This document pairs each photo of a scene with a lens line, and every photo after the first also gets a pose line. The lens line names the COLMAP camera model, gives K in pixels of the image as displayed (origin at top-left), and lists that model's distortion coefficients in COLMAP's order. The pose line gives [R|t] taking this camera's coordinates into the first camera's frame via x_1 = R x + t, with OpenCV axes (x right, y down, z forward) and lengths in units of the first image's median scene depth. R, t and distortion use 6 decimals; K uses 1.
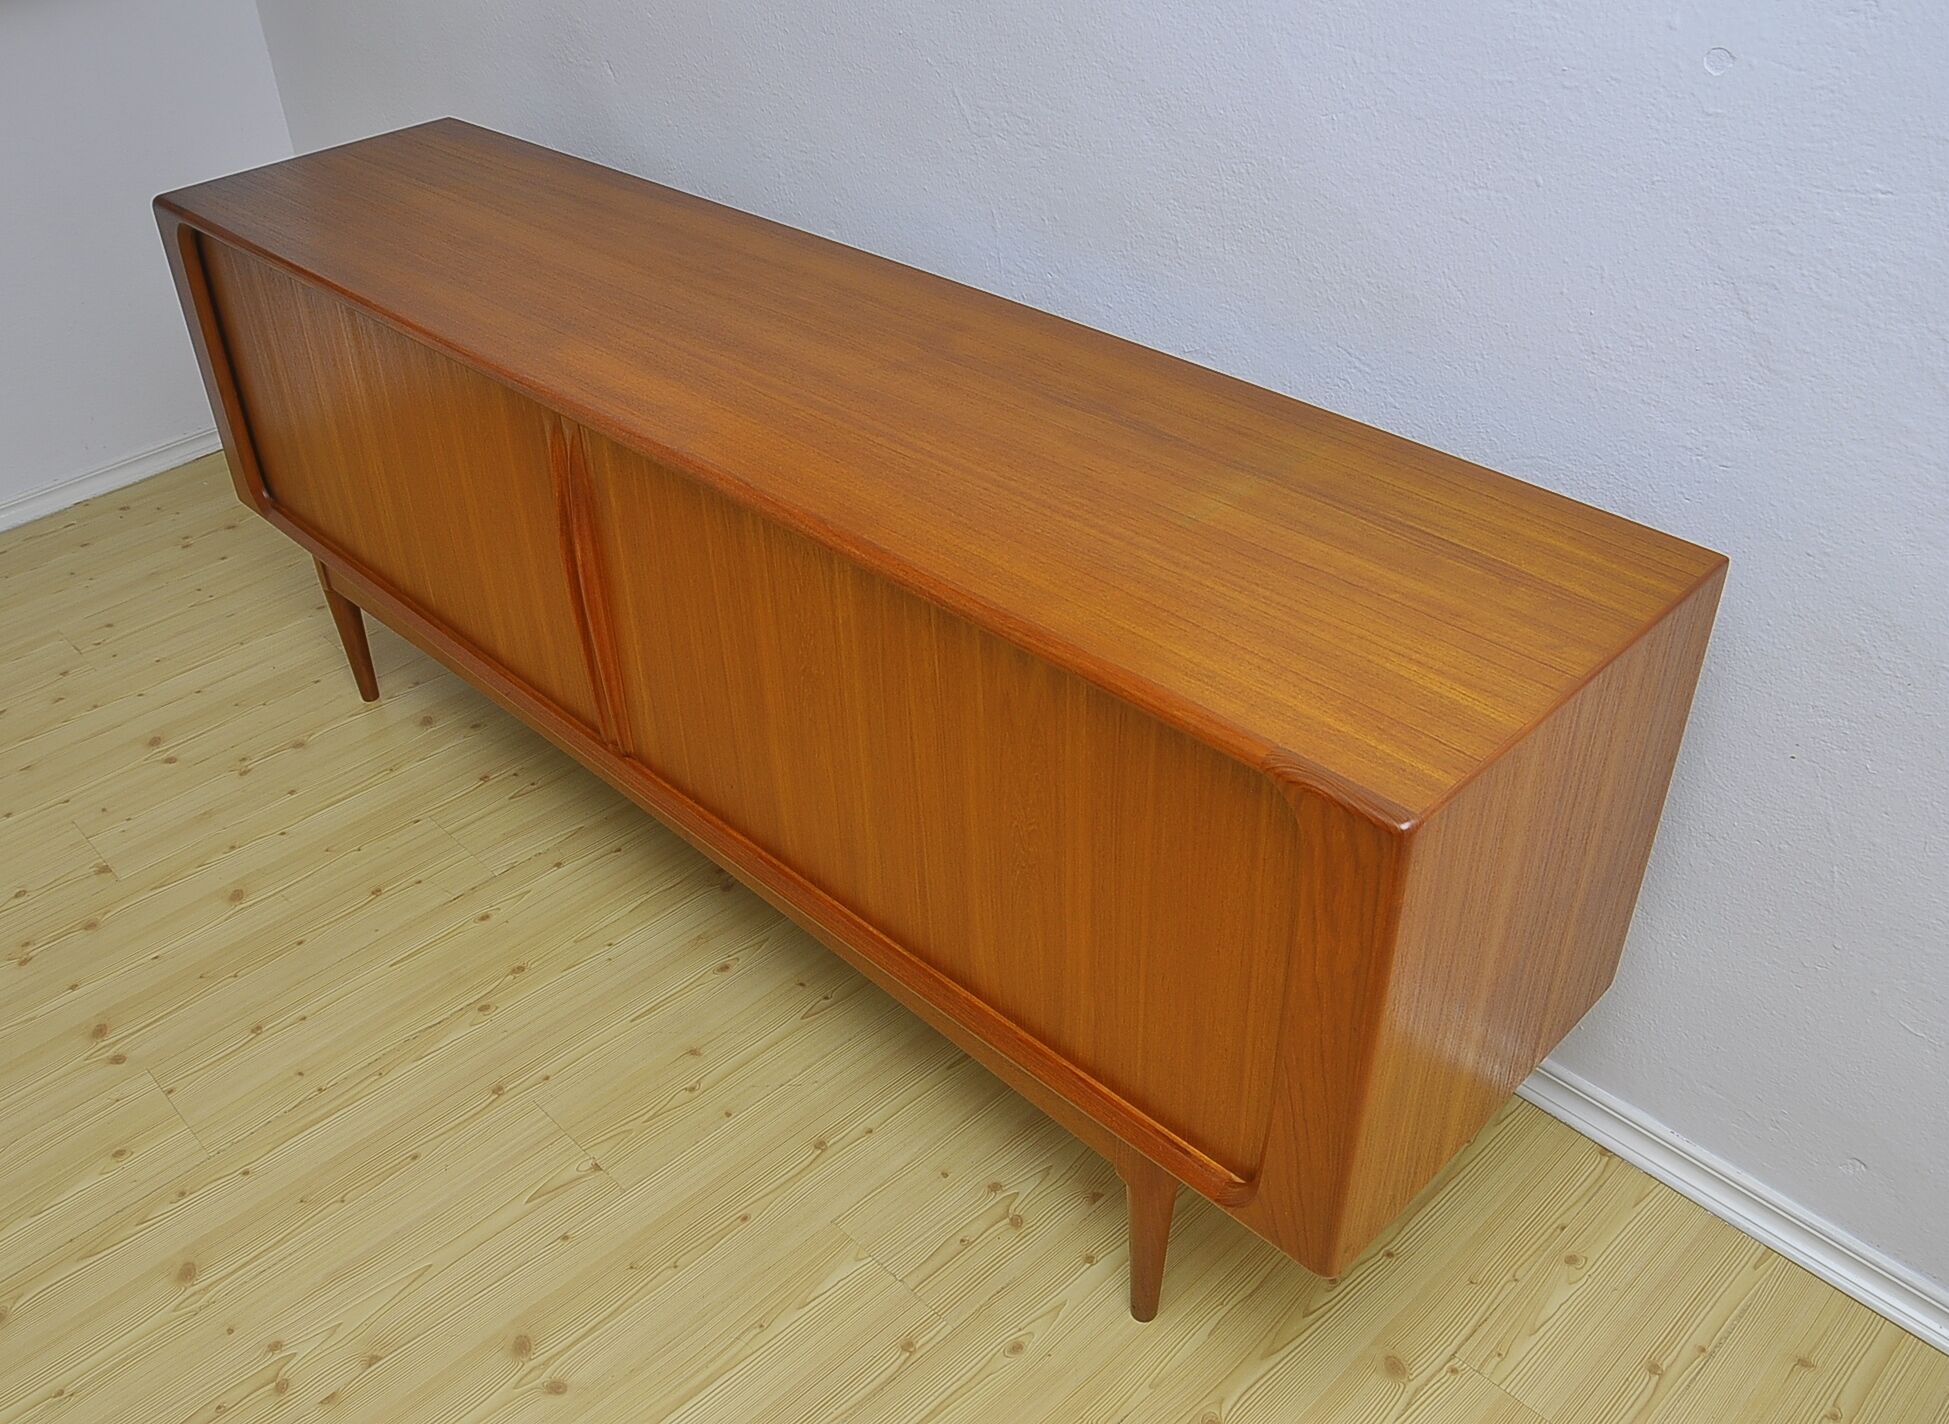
lens RADIAL K [[1691.6, 0, 974.5], [0, 1691.6, 712.0], [0, 0, 1]] dist [-0.167886, 0.122809]
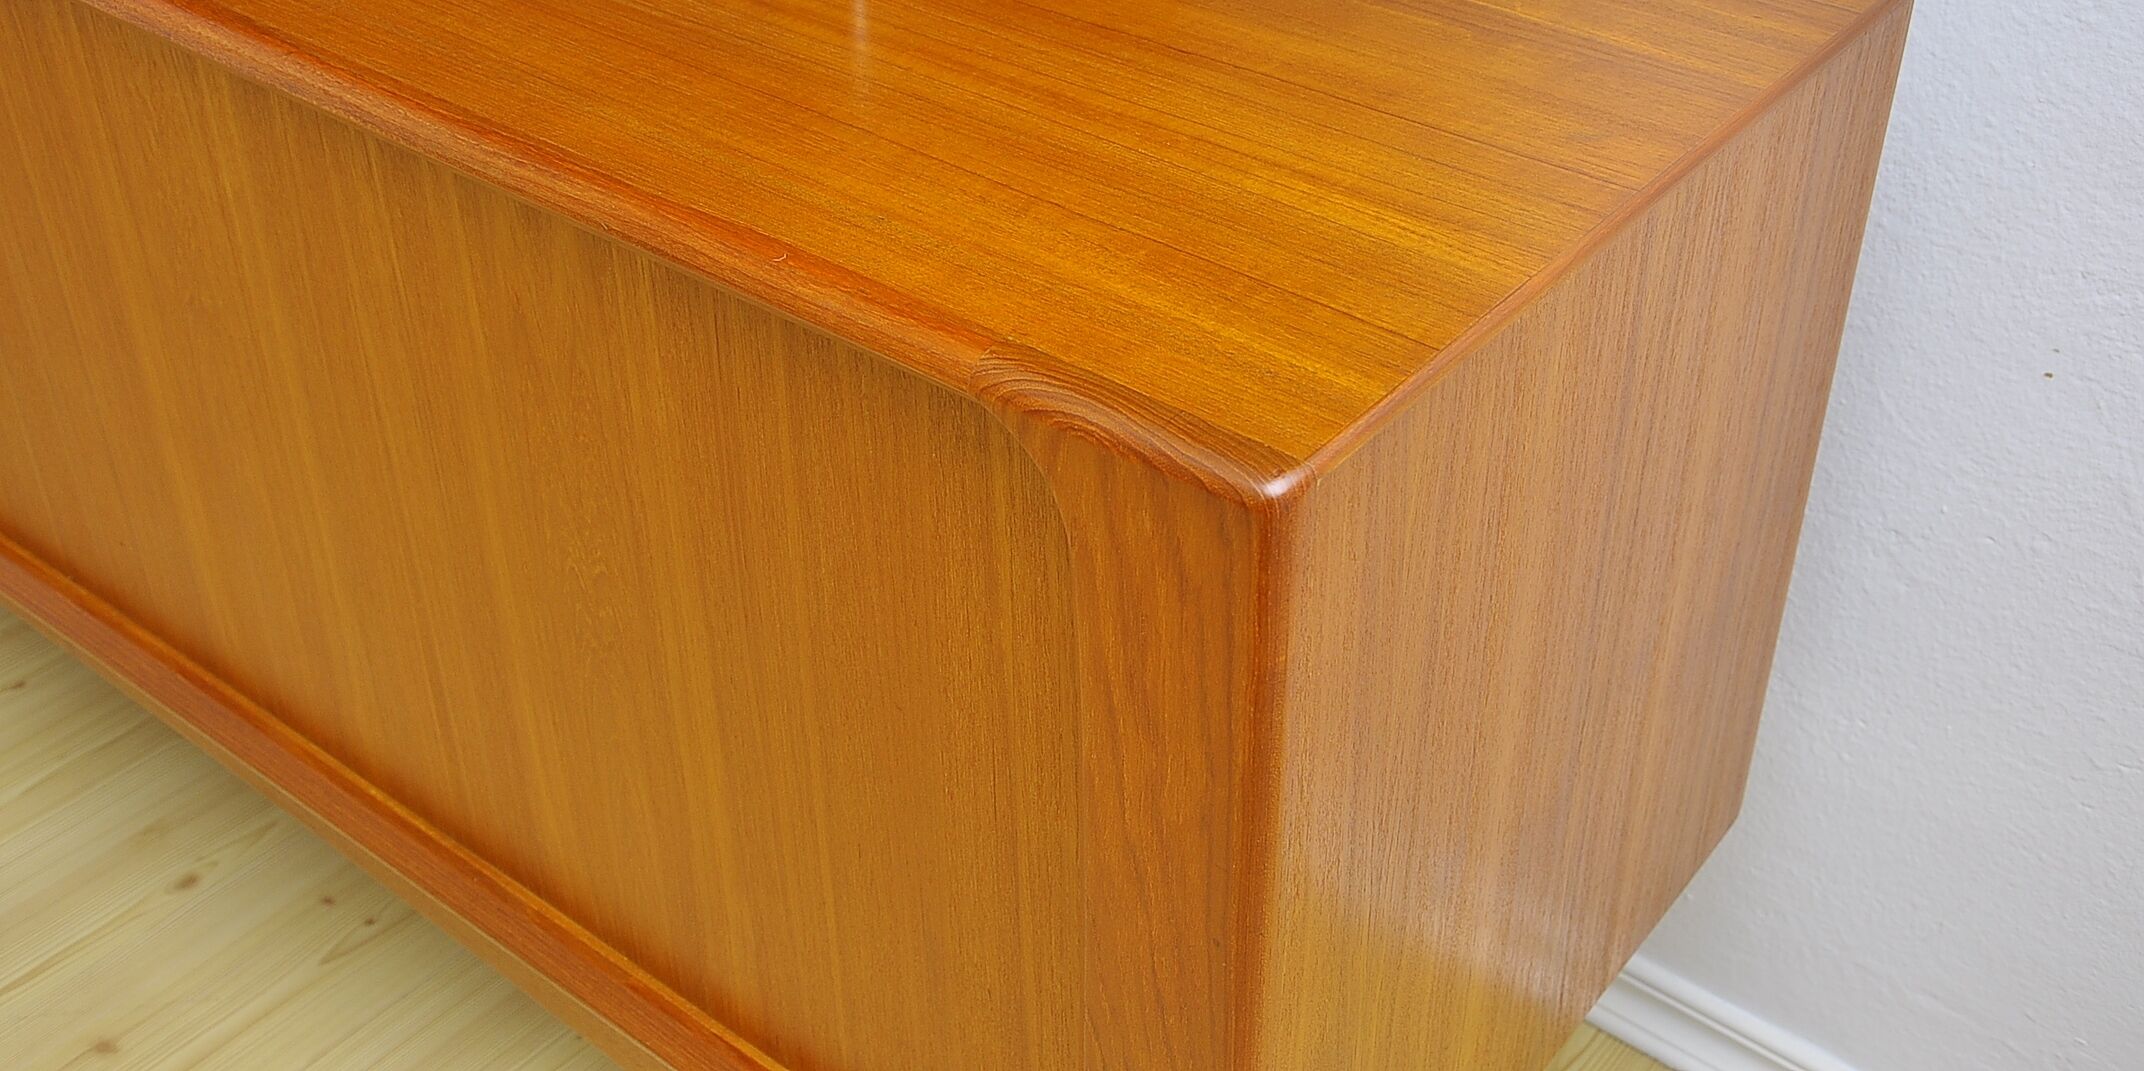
lens RADIAL K [[2295.6, 0, 1068.7], [0, 2295.6, 352.2], [0, 0, 1]] dist [-0.073045, 0.303099]
pose [[0.993627, -0.043525, 0.103973, 0.115446], [0.049382, 0.997296, -0.054433, 0.051823], [-0.101322, 0.059221, 0.993089, 0.321491]]
